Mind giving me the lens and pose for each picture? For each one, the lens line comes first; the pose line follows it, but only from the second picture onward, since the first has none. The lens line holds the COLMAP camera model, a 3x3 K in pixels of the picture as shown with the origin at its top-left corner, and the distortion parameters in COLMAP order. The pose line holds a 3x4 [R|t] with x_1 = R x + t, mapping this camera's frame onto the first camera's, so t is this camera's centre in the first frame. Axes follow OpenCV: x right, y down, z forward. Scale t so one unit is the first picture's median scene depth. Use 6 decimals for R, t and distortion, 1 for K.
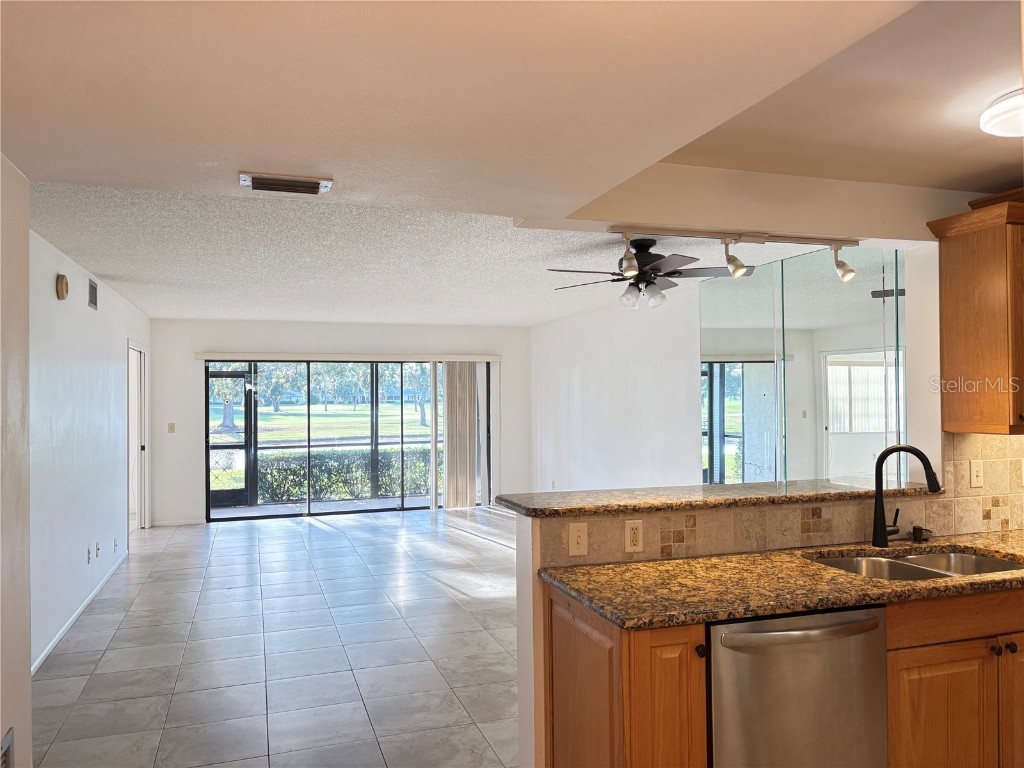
lens RADIAL K [[772.1, 0, 522.1], [0, 772.1, 387.0], [0, 0, 1]] dist [0.039413, -0.062644]
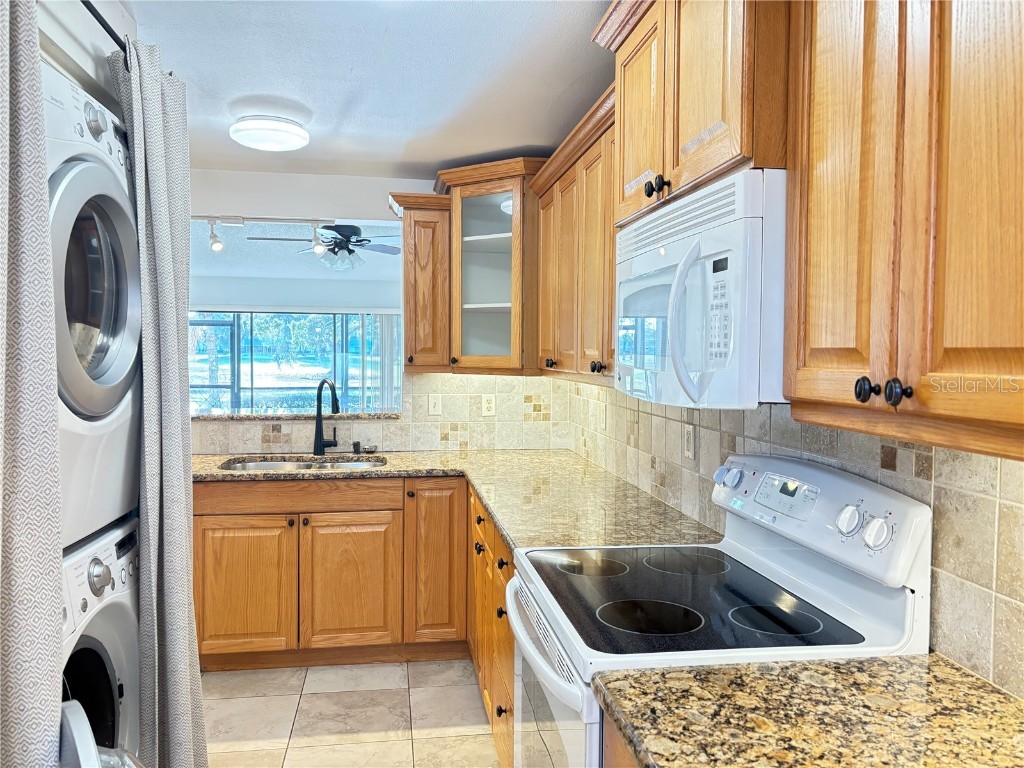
lens RADIAL K [[778.0, 0, 524.0], [0, 778.0, 385.5], [0, 0, 1]] dist [0.068411, -0.074760]
pose [[0.986264, 0.023139, -0.163549, 1.018938], [-0.013422, 0.998092, 0.060269, 0.000825], [0.164631, -0.057246, 0.984693, -0.255181]]
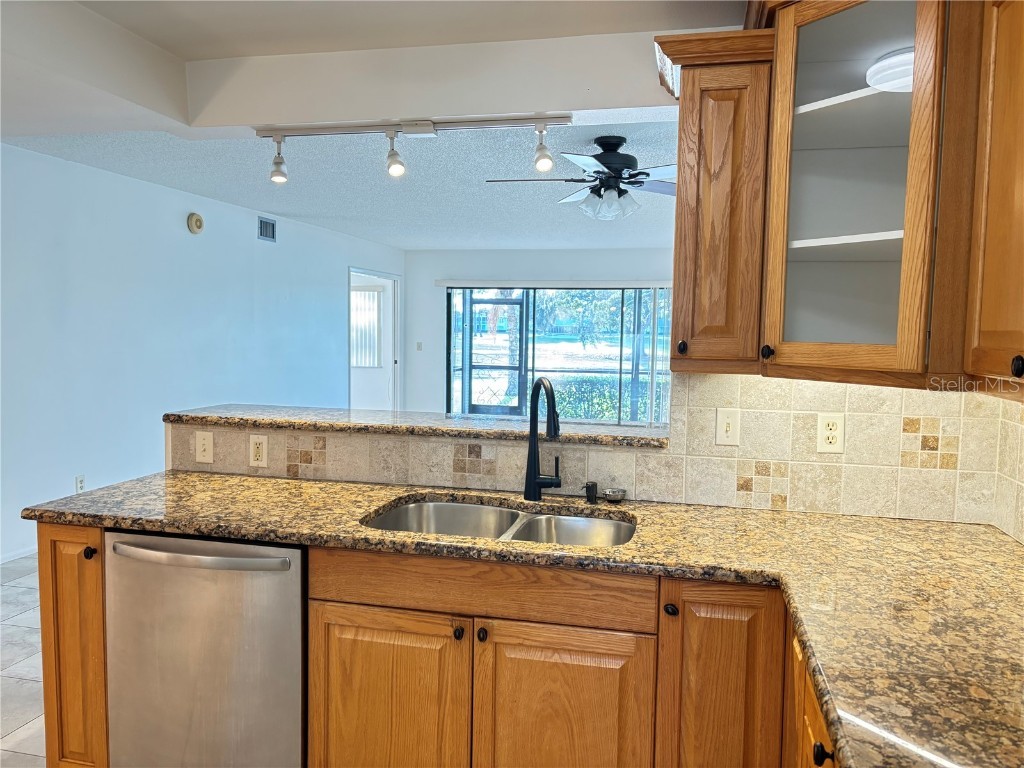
lens RADIAL K [[778.0, 0, 524.0], [0, 778.0, 385.5], [0, 0, 1]] dist [0.068411, -0.074760]
pose [[0.850631, 0.062719, -0.522008, 0.872042], [-0.017764, 0.995721, 0.090688, 0.010377], [0.525462, -0.067869, 0.848106, 0.300843]]
